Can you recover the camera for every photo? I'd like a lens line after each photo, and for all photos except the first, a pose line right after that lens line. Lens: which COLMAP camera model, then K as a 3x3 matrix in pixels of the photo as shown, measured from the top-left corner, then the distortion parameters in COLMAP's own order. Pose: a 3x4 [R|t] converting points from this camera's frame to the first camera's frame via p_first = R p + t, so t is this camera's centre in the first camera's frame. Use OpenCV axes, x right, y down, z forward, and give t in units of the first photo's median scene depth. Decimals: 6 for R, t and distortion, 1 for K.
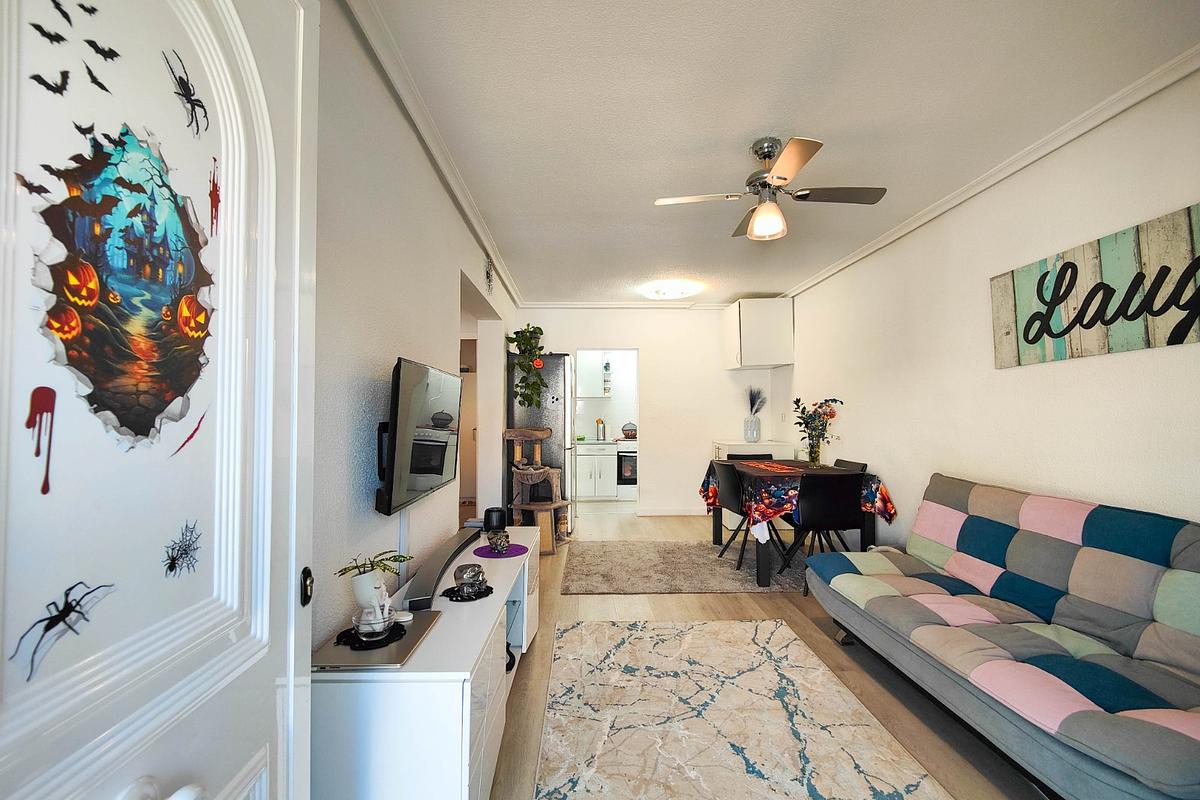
lens RADIAL K [[526.7, 0, 604.7], [0, 526.7, 402.4], [0, 0, 1]] dist [-0.001001, -0.000600]
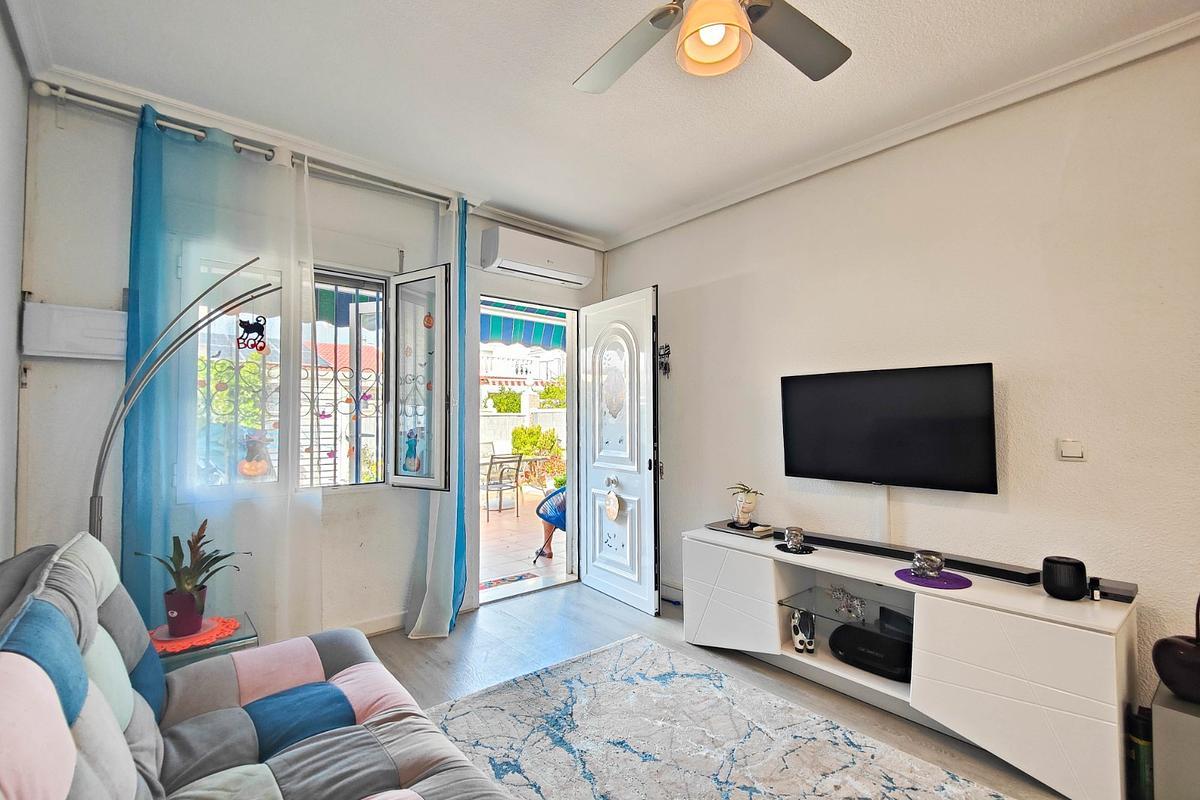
lens RADIAL K [[546.9, 0, 606.9], [0, 546.9, 400.2], [0, 0, 1]] dist [0.001666, -0.000389]
pose [[-0.783454, -0.016835, -0.621222, 0.840283], [0.016202, 0.998740, -0.047500, 0.044974], [0.621239, -0.047279, -0.782194, 1.572166]]
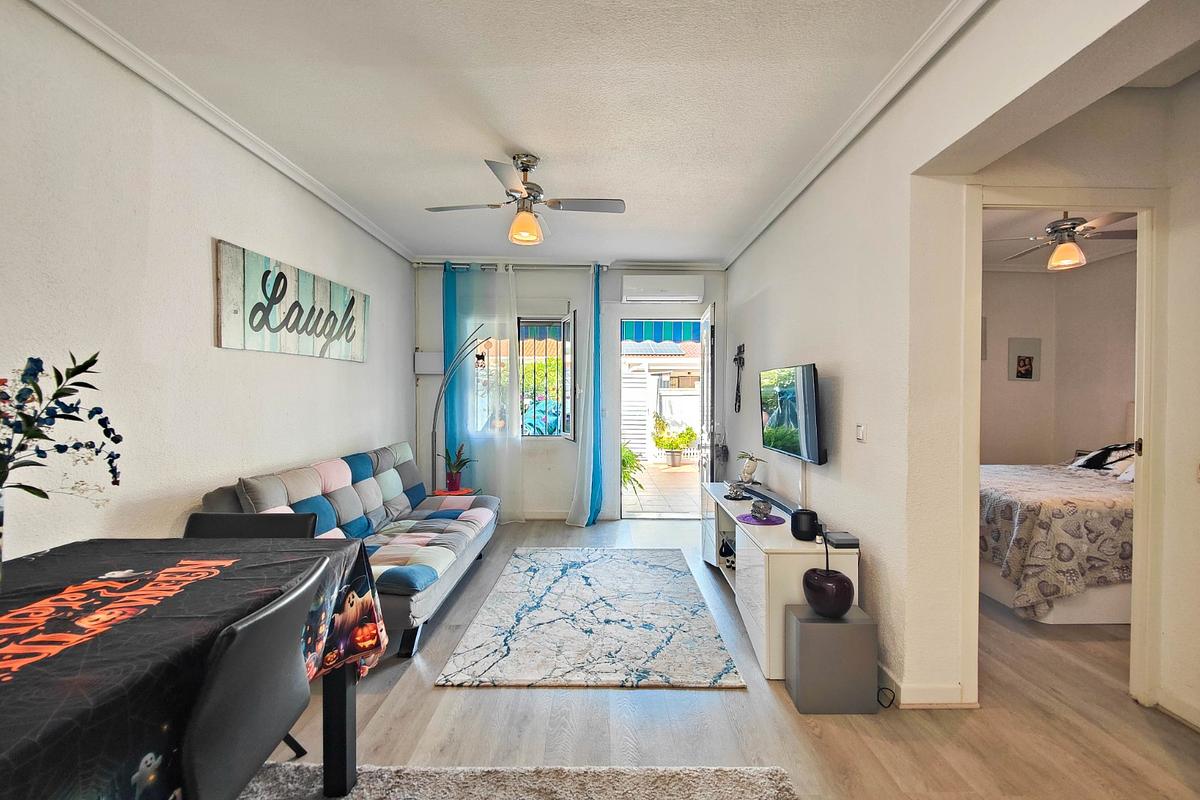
lens RADIAL K [[526.7, 0, 604.7], [0, 526.7, 402.4], [0, 0, 1]] dist [-0.001001, -0.000600]
pose [[-0.999177, -0.001056, 0.040552, 0.109151], [-0.001298, 0.999982, -0.005930, 0.041424], [-0.040545, -0.005978, -0.999160, 2.486222]]
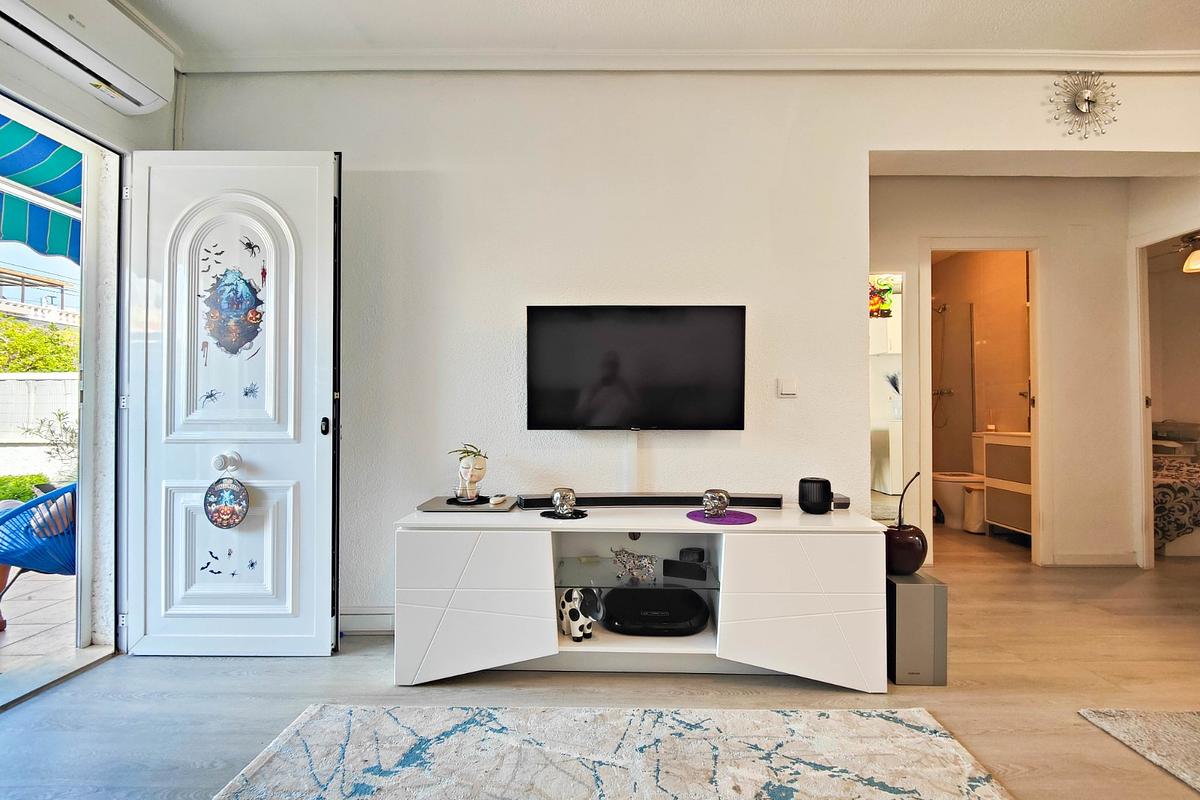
lens RADIAL K [[533.9, 0, 608.0], [0, 533.9, 400.6], [0, 0, 1]] dist [0.025052, -0.016366]
pose [[-0.053831, -0.012416, -0.998473, 0.706602], [0.024071, 0.999616, -0.013728, 0.133188], [0.998260, -0.024773, -0.053512, 1.010826]]
